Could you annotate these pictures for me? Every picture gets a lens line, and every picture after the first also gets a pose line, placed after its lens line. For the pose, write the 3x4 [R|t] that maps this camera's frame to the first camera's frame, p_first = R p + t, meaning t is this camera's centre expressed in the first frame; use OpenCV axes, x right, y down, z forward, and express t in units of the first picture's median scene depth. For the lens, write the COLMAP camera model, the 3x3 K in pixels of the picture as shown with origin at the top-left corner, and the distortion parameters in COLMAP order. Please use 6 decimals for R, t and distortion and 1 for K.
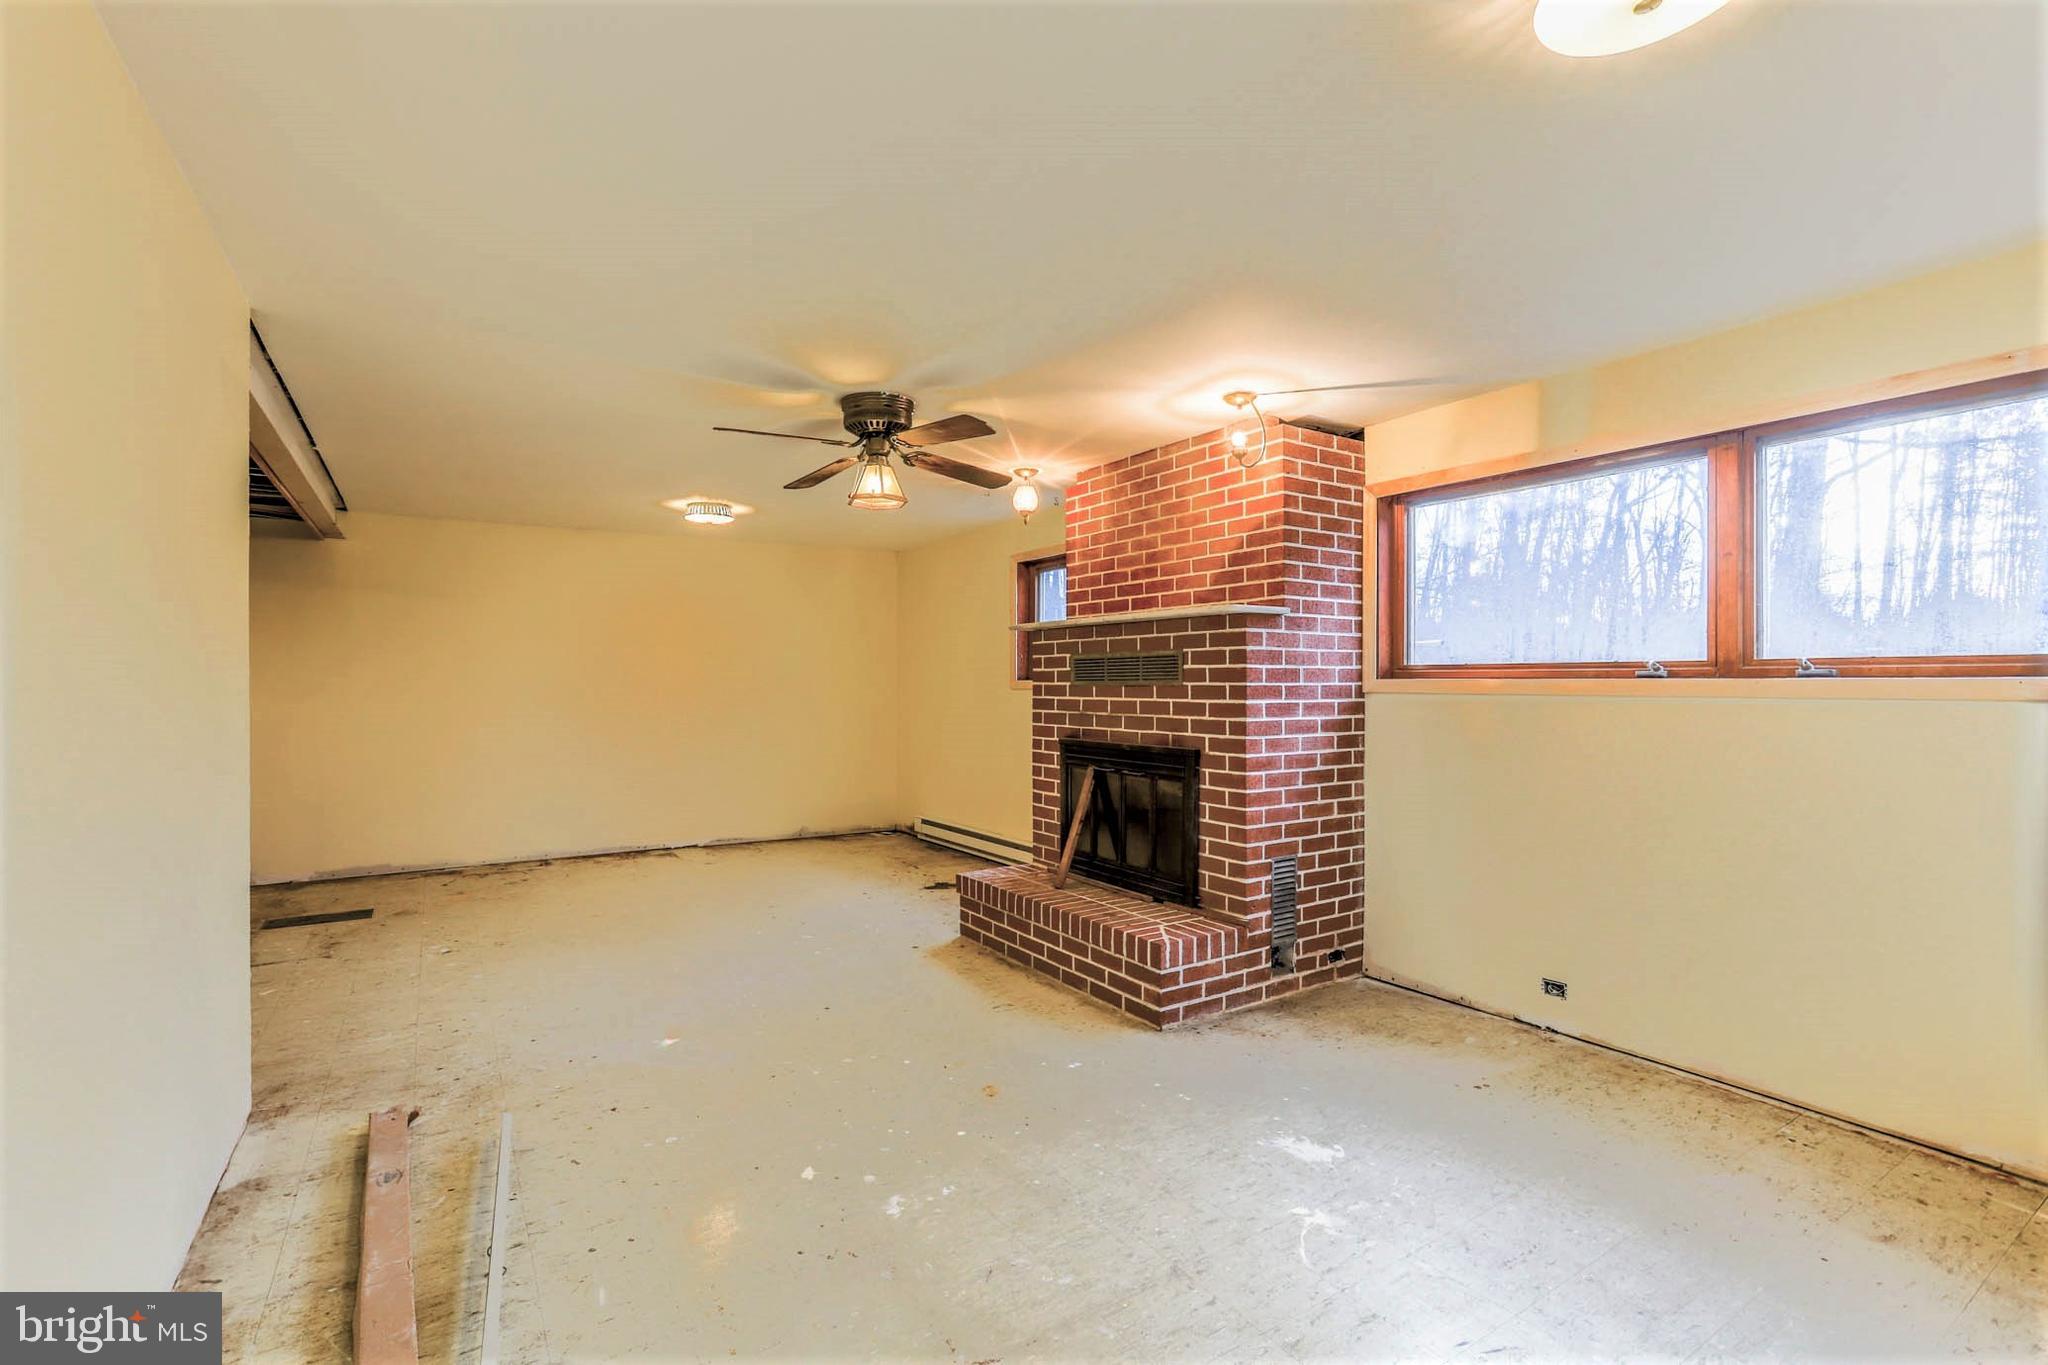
lens RADIAL K [[936.1, 0, 1023.8], [0, 936.1, 674.3], [0, 0, 1]] dist [-0.004038, 0.002014]
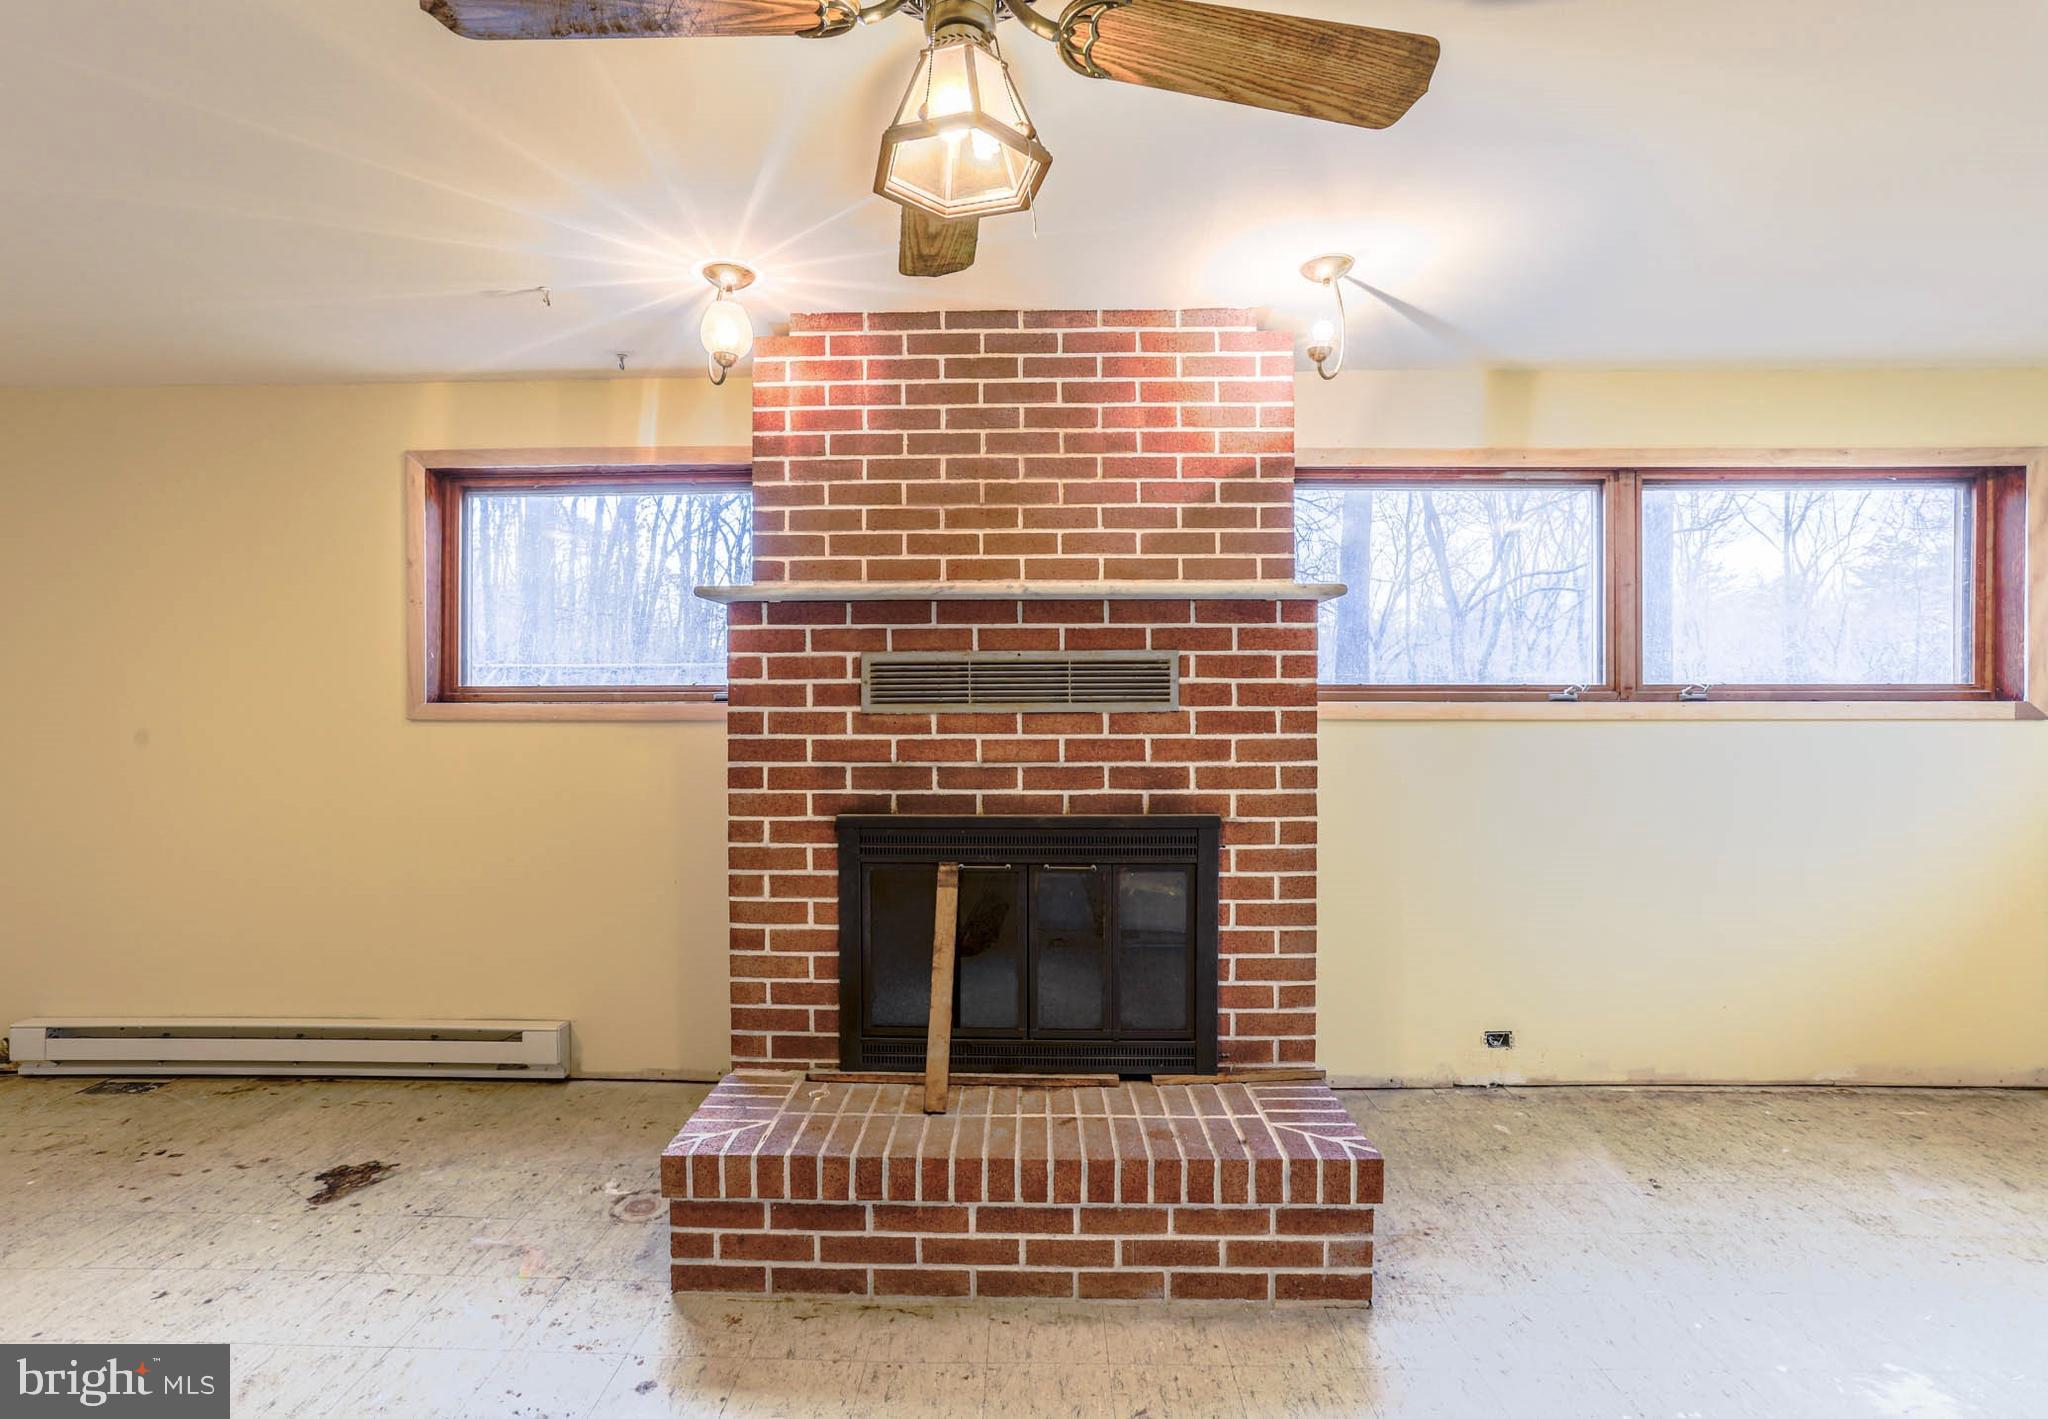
lens RADIAL K [[959.6, 0, 1006.9], [0, 959.6, 709.6], [0, 0, 1]] dist [-0.026594, 0.010080]
pose [[0.565163, -0.004557, 0.824967, -0.411864], [-0.005974, 0.999936, 0.009617, 0.005457], [-0.824958, -0.010364, 0.565099, 0.757504]]
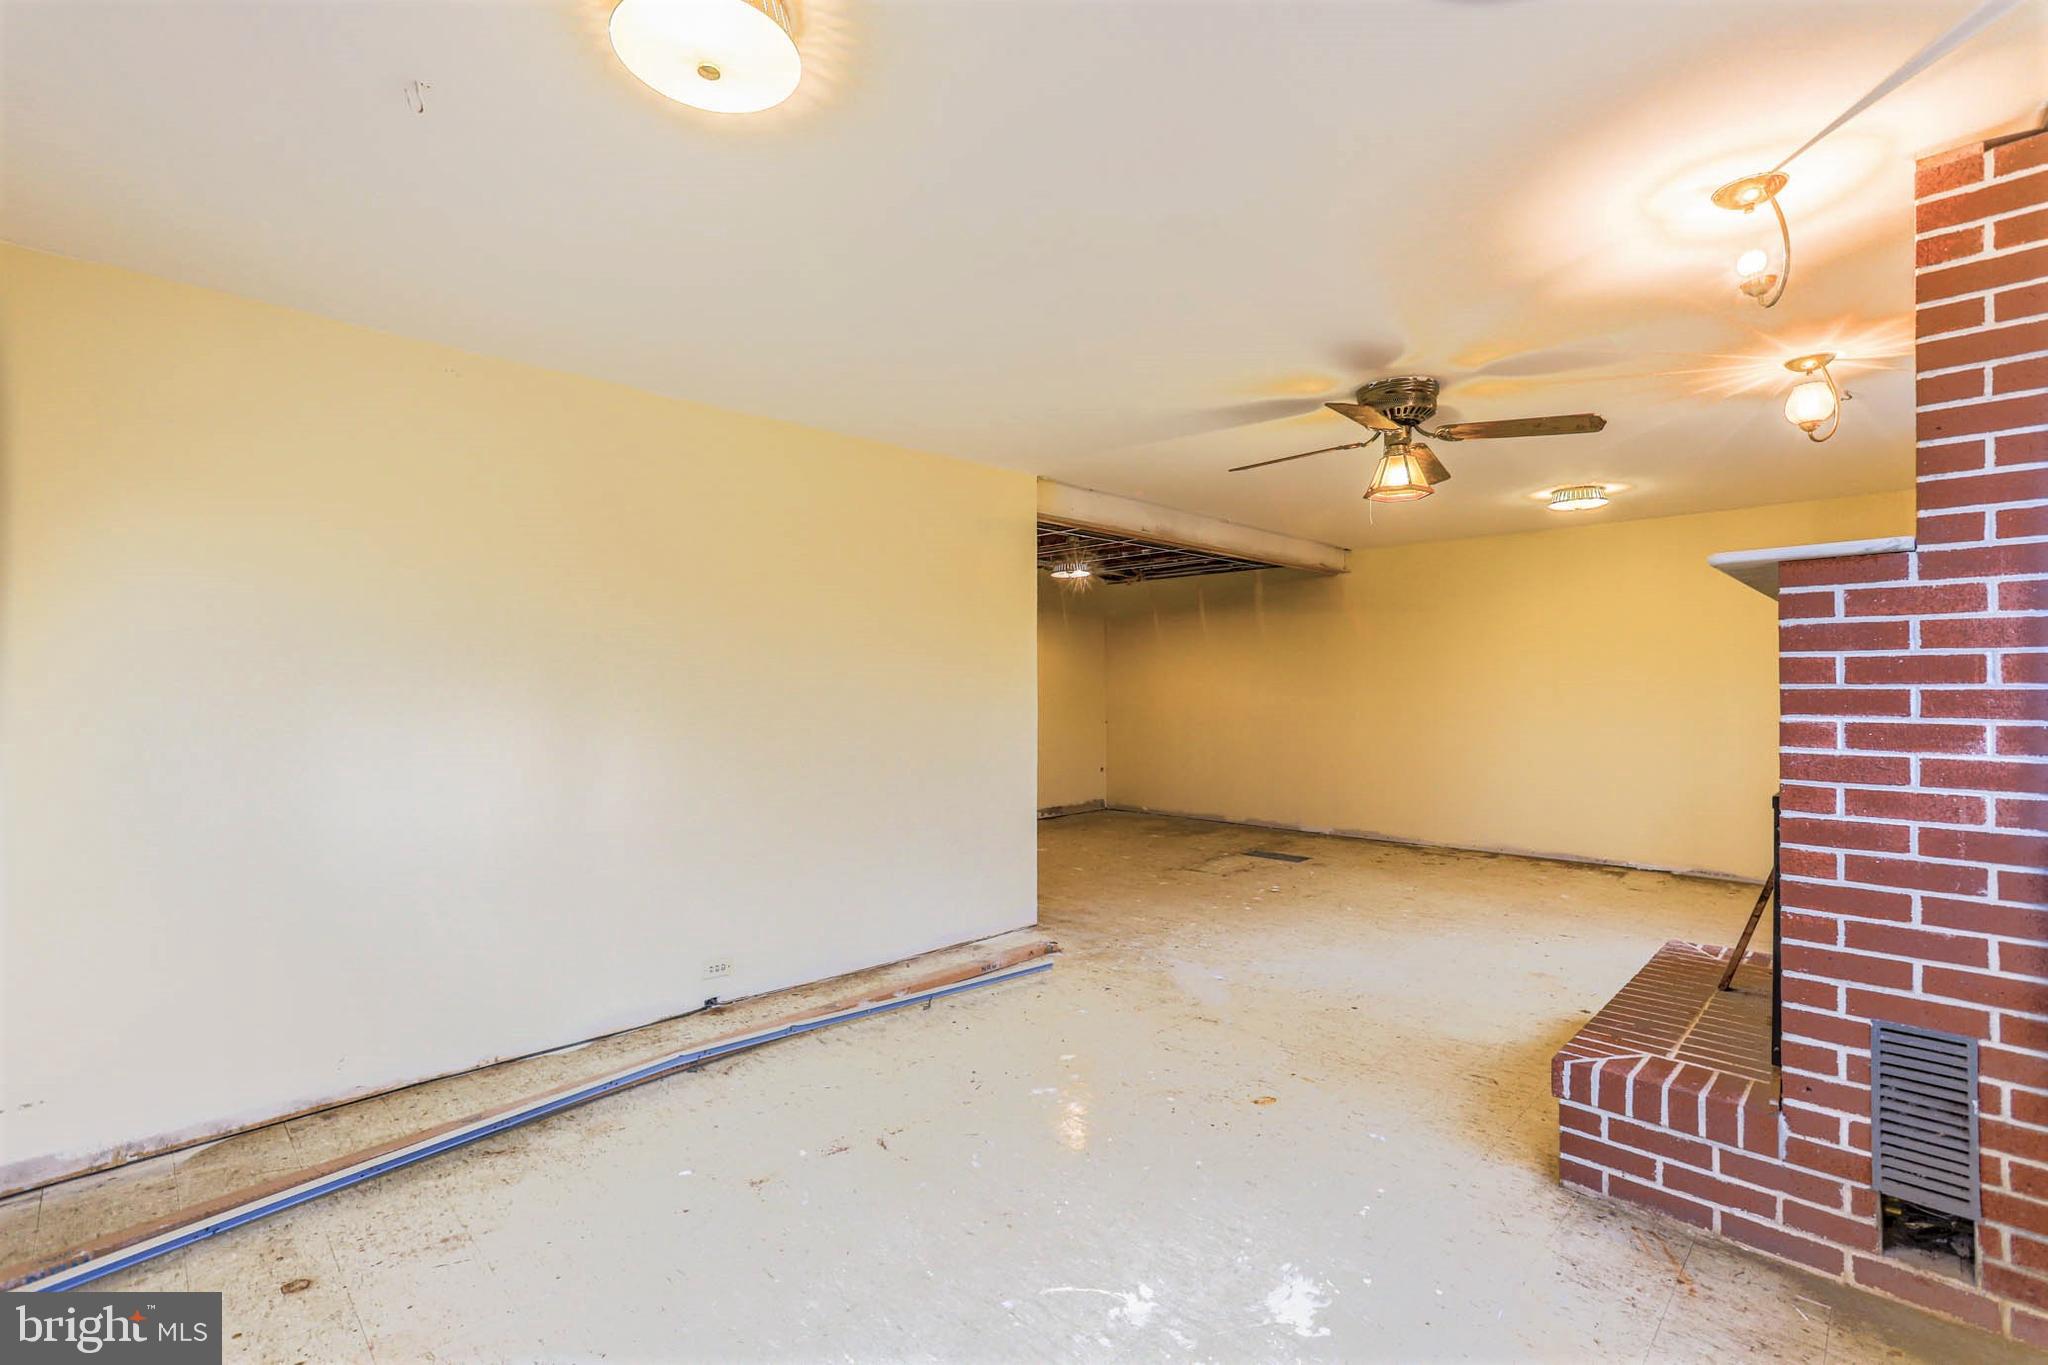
lens RADIAL K [[936.1, 0, 1015.5], [0, 936.1, 677.2], [0, 0, 1]] dist [-0.004038, 0.002014]
pose [[0.215693, -0.009334, -0.976417, 0.650888], [0.009527, 0.999927, -0.007454, 0.004235], [0.976415, -0.007694, 0.215766, 0.404075]]
